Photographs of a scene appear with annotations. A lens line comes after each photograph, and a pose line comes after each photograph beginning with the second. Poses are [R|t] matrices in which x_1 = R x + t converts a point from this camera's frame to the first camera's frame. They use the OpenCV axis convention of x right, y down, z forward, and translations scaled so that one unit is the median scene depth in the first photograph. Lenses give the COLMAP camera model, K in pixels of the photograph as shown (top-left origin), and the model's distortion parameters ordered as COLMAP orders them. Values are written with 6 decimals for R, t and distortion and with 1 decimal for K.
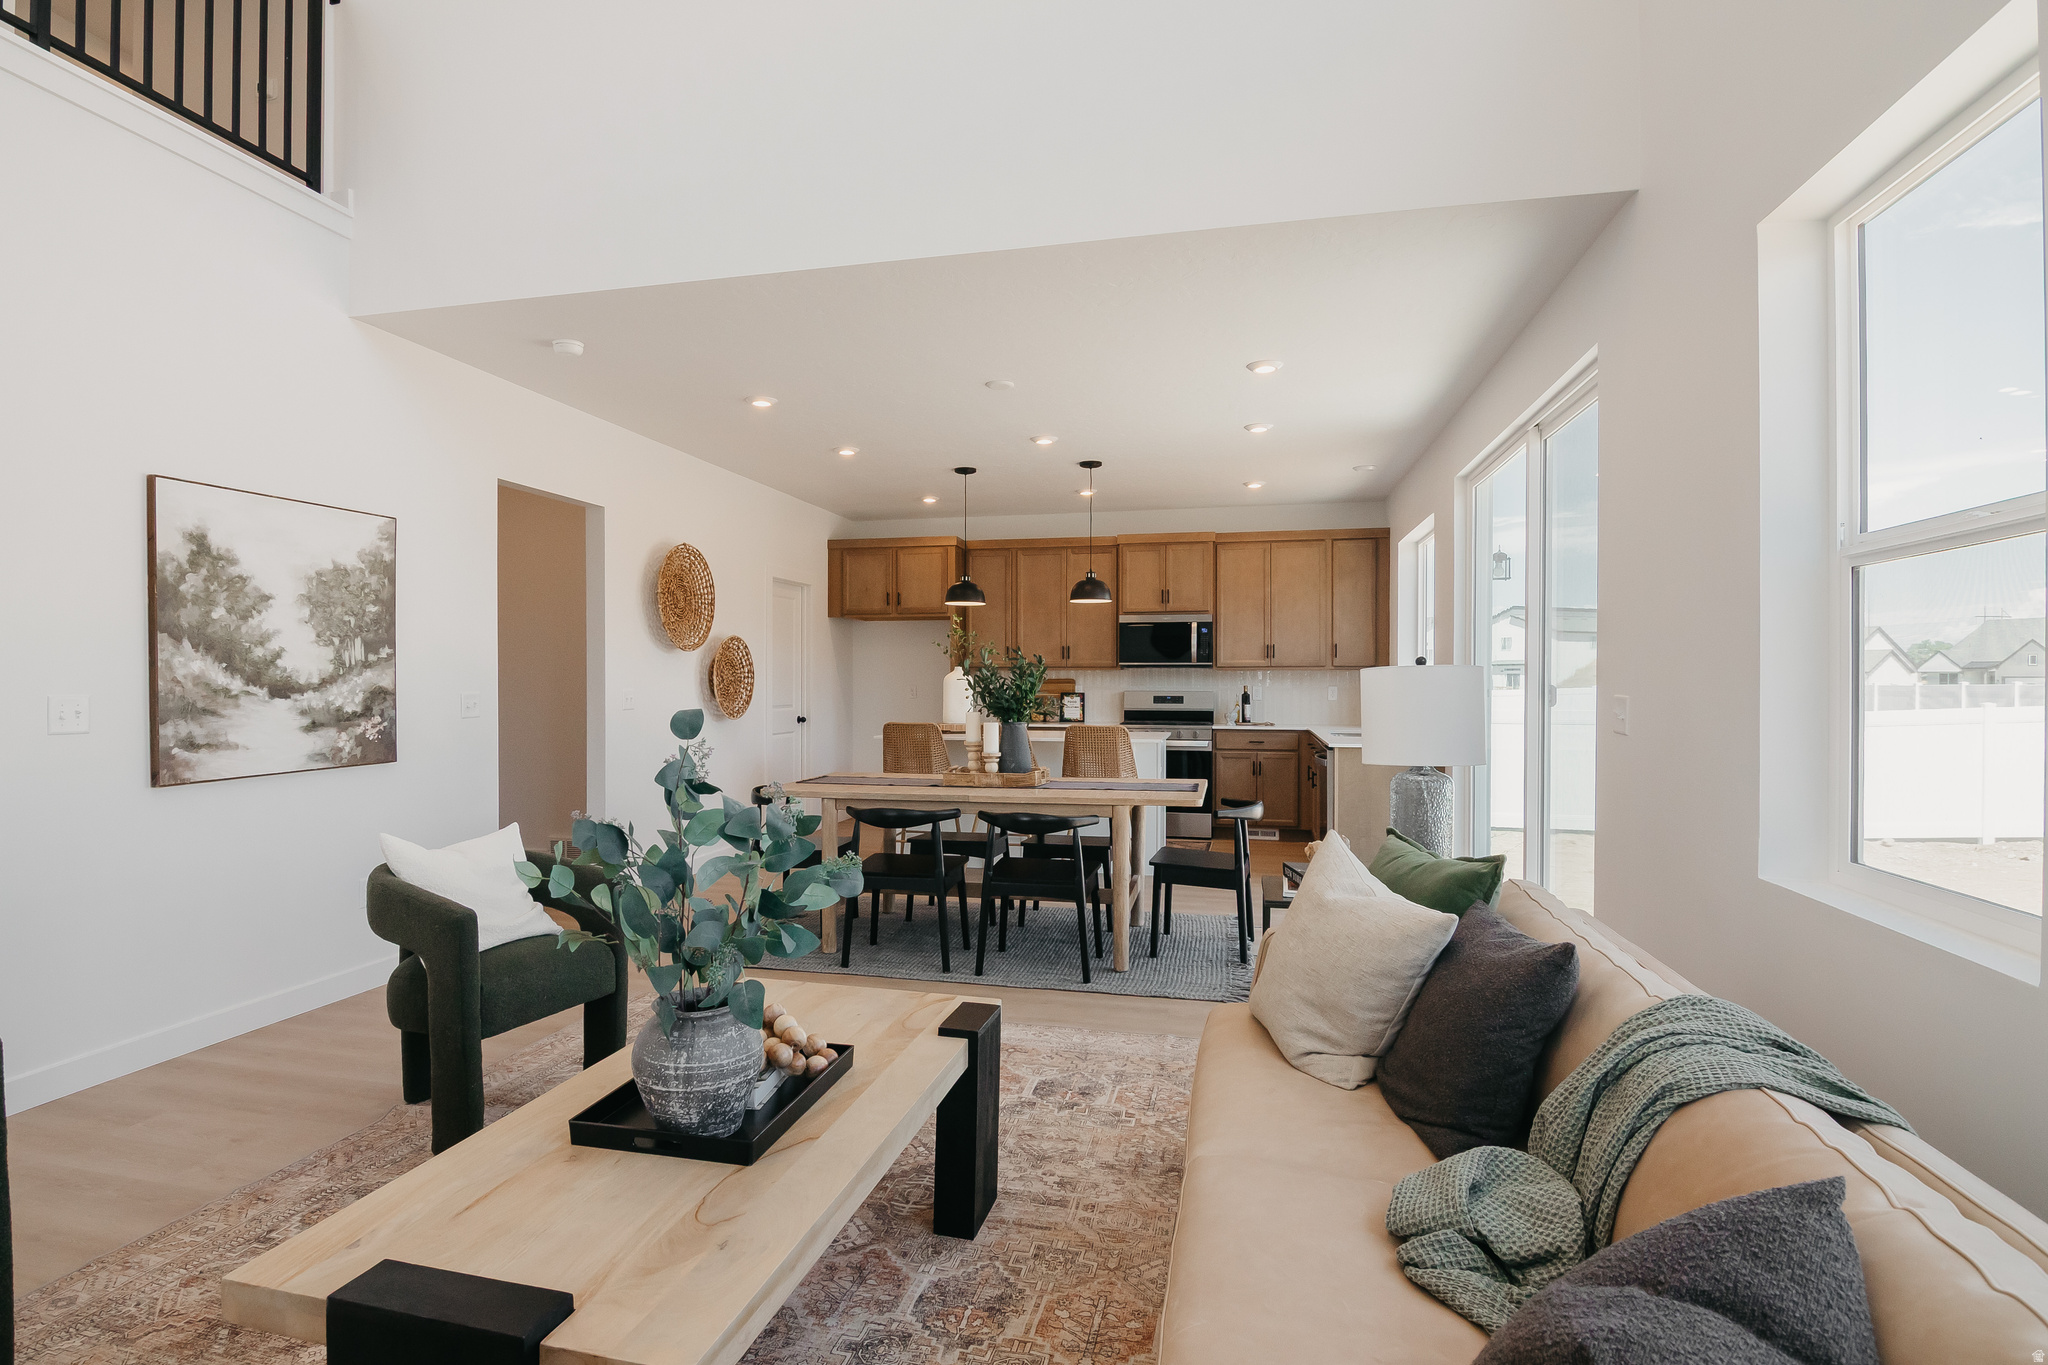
lens RADIAL K [[862.3, 0, 1007.9], [0, 862.3, 685.7], [0, 0, 1]] dist [-0.002792, -0.000380]
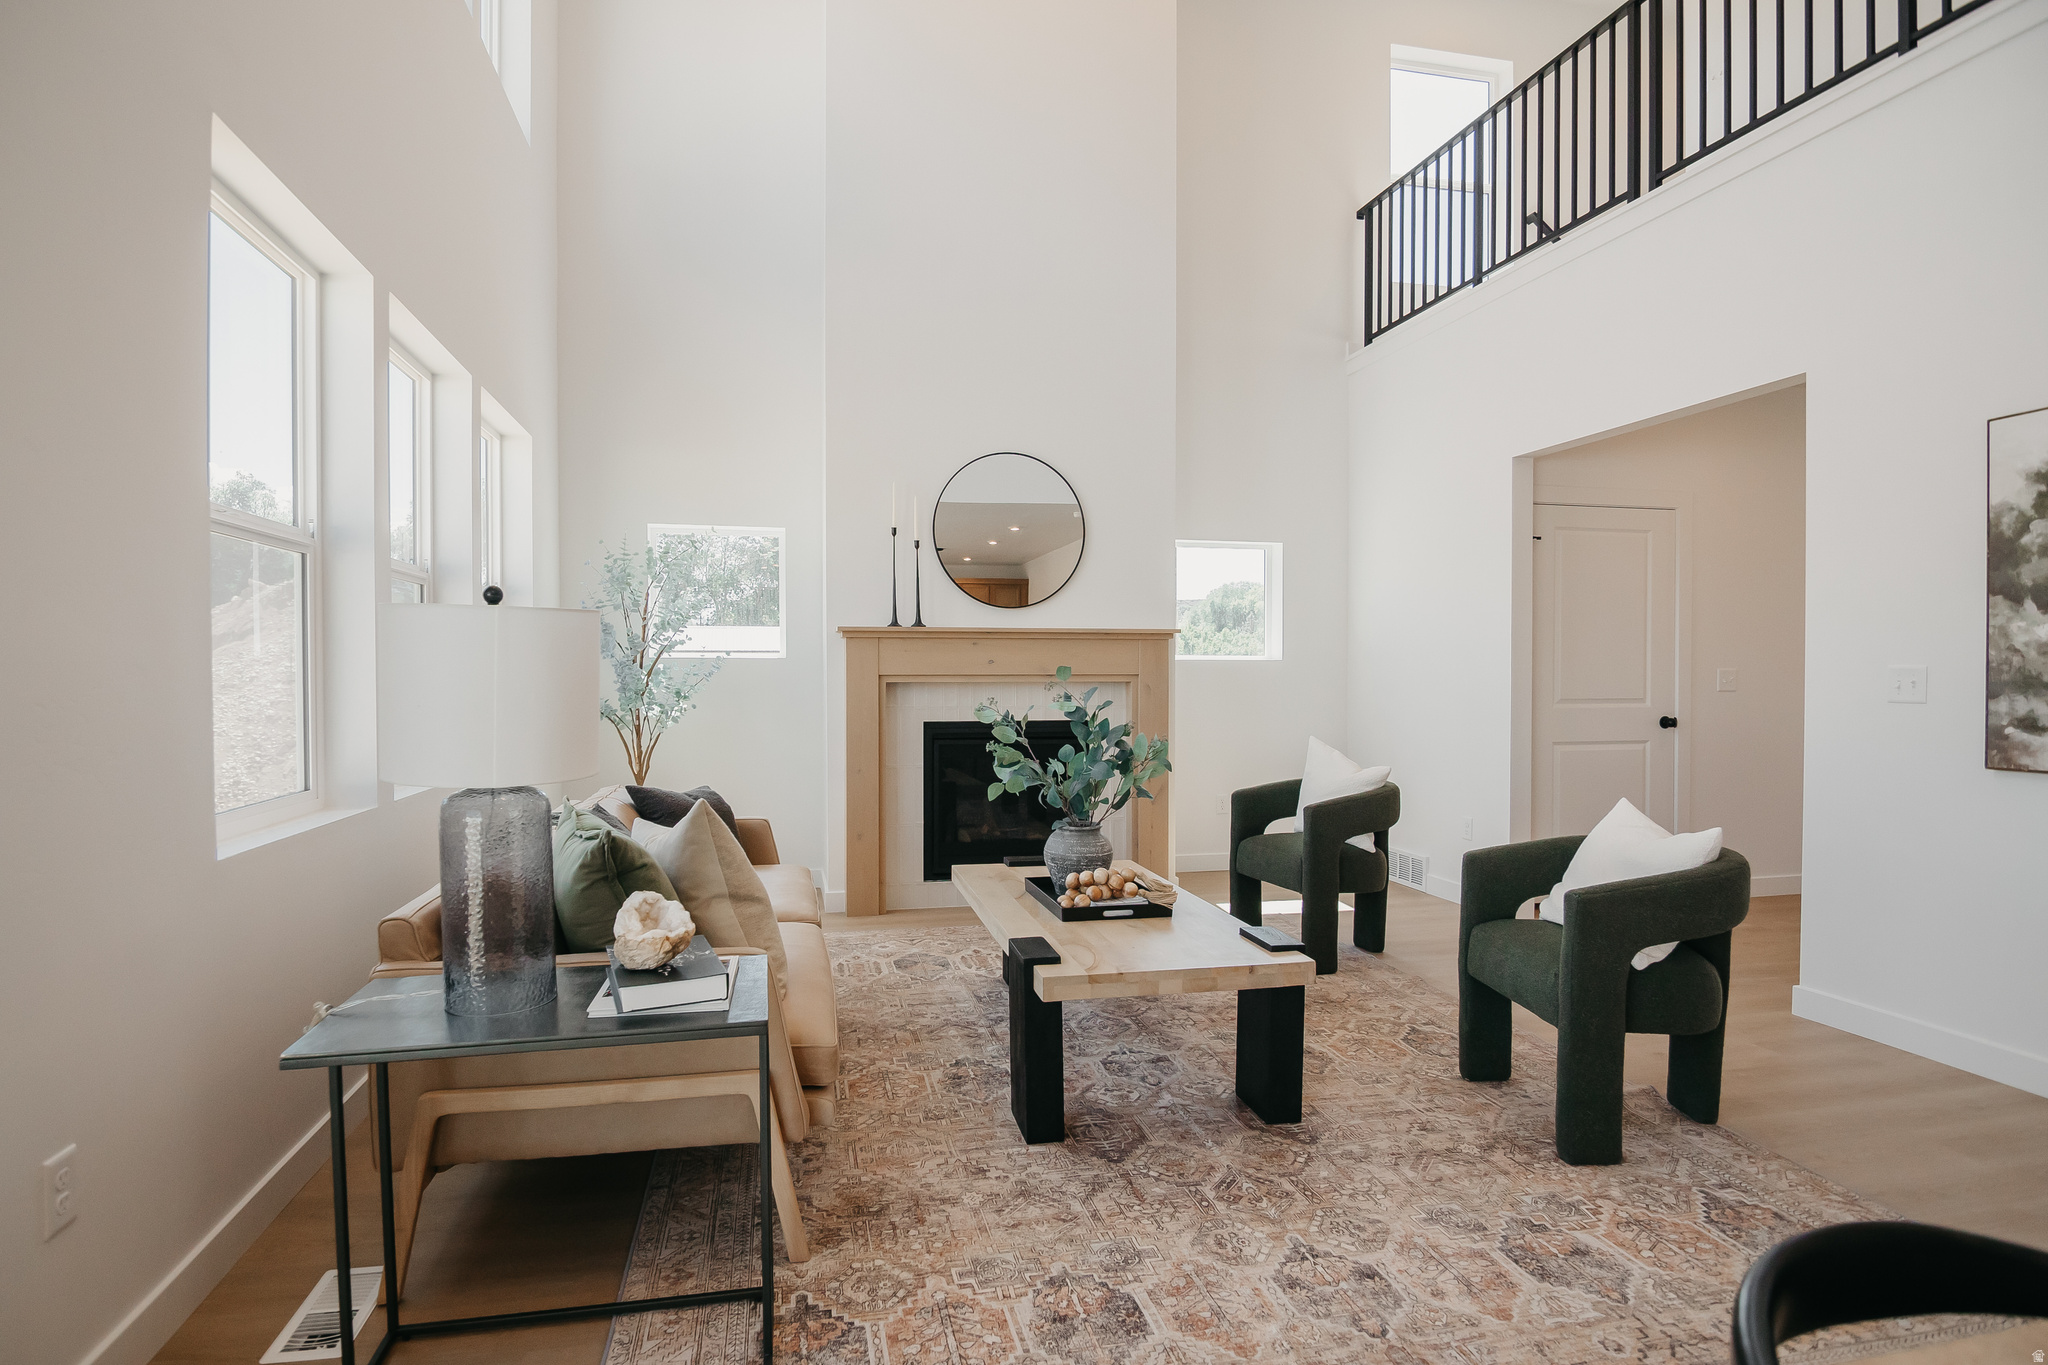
lens RADIAL K [[1075.9, 0, 1008.9], [0, 1075.9, 681.2], [0, 0, 1]] dist [-0.014455, -0.000461]
pose [[-0.884602, 0.001760, -0.466343, 0.425793], [-0.001561, 0.999976, 0.006735, 0.020852], [0.466343, 0.006685, -0.884579, 1.493031]]
